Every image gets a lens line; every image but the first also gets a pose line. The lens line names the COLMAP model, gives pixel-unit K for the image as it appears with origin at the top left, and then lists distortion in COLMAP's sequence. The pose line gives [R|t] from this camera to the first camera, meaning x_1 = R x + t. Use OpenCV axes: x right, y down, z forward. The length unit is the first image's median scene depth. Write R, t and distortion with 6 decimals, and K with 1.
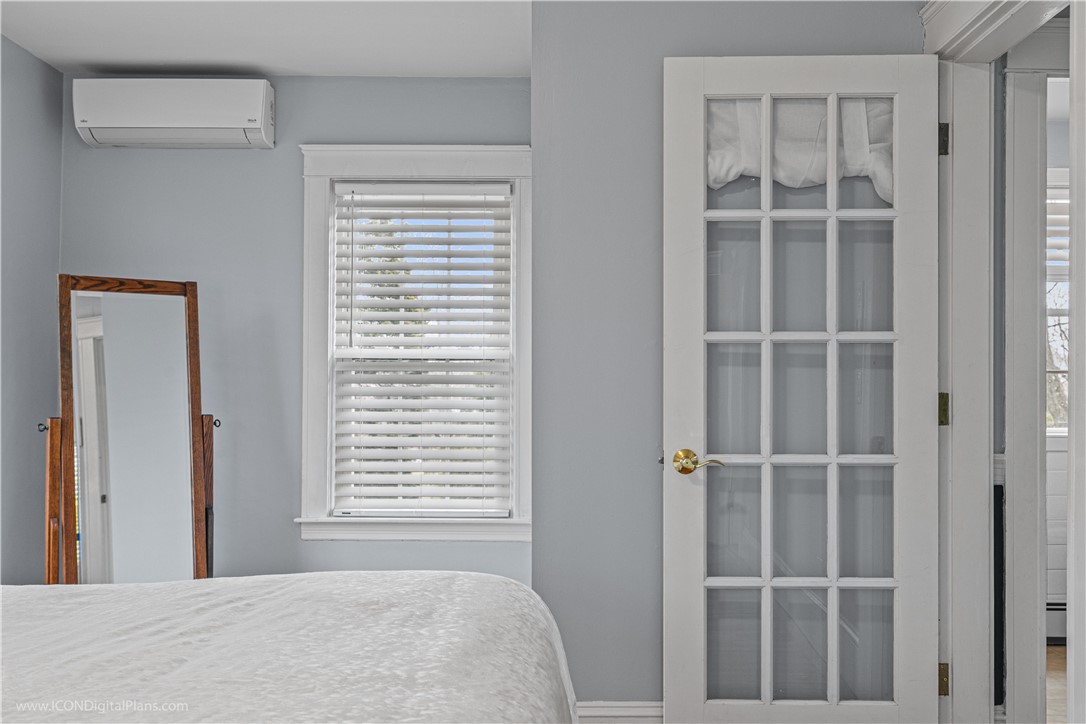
lens RADIAL K [[1063.6, 0, 543.8], [0, 1063.6, 380.0], [0, 0, 1]] dist [0.008640, 0.000000]
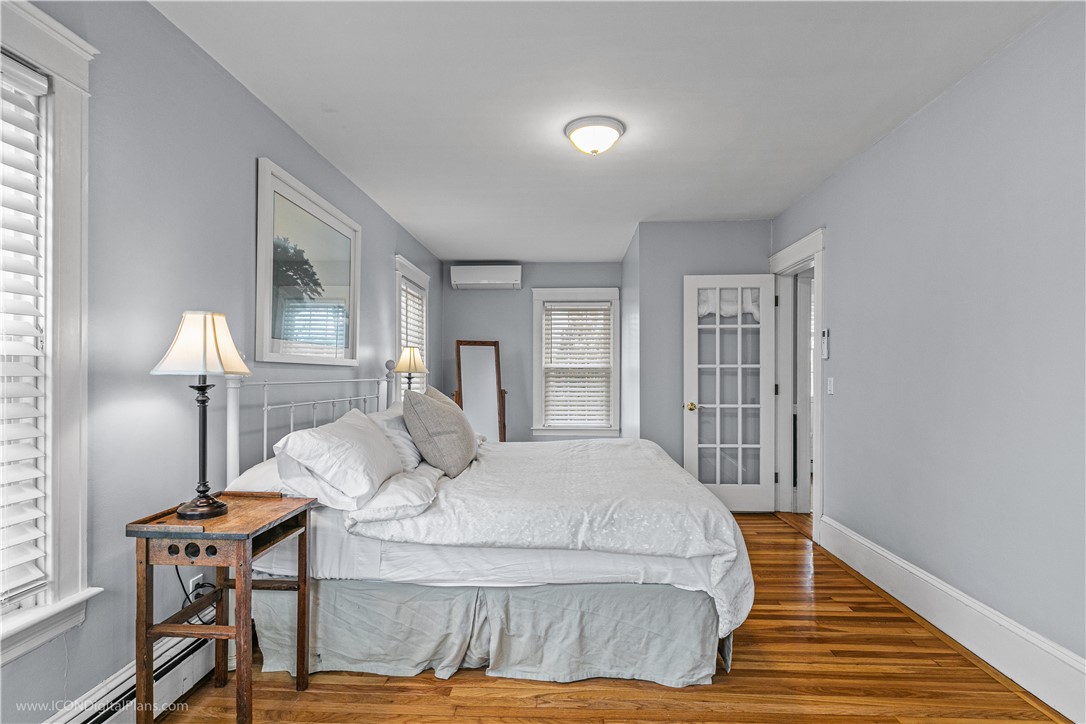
lens RADIAL K [[544.3, 0, 543.2], [0, 544.3, 371.0], [0, 0, 1]] dist [0.001560, 0.002365]
pose [[0.998948, -0.003378, -0.045739, -0.221270], [0.003931, 0.999920, 0.012005, -0.046962], [0.045695, -0.012172, 0.998881, -0.589262]]
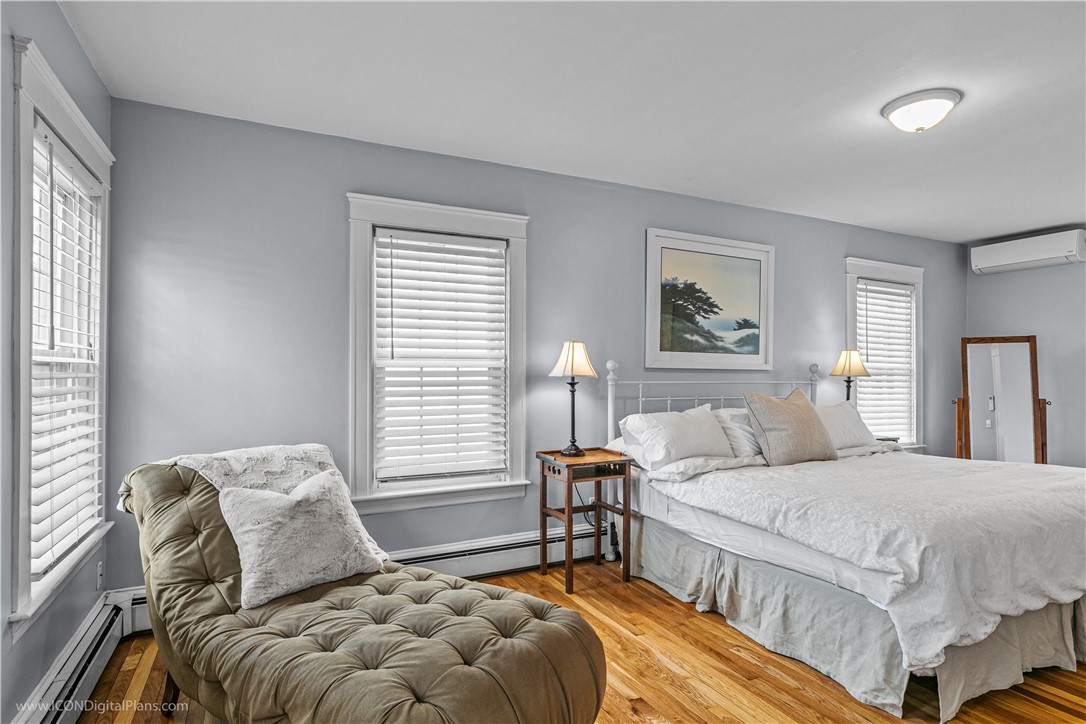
lens RADIAL K [[583.7, 0, 548.0], [0, 583.7, 367.4], [0, 0, 1]] dist [0.002831, 0.001755]
pose [[0.446971, -0.012009, -0.894468, 0.410166], [0.011326, 0.999906, -0.007765, -0.046395], [0.894477, -0.006660, 0.447065, -0.558645]]
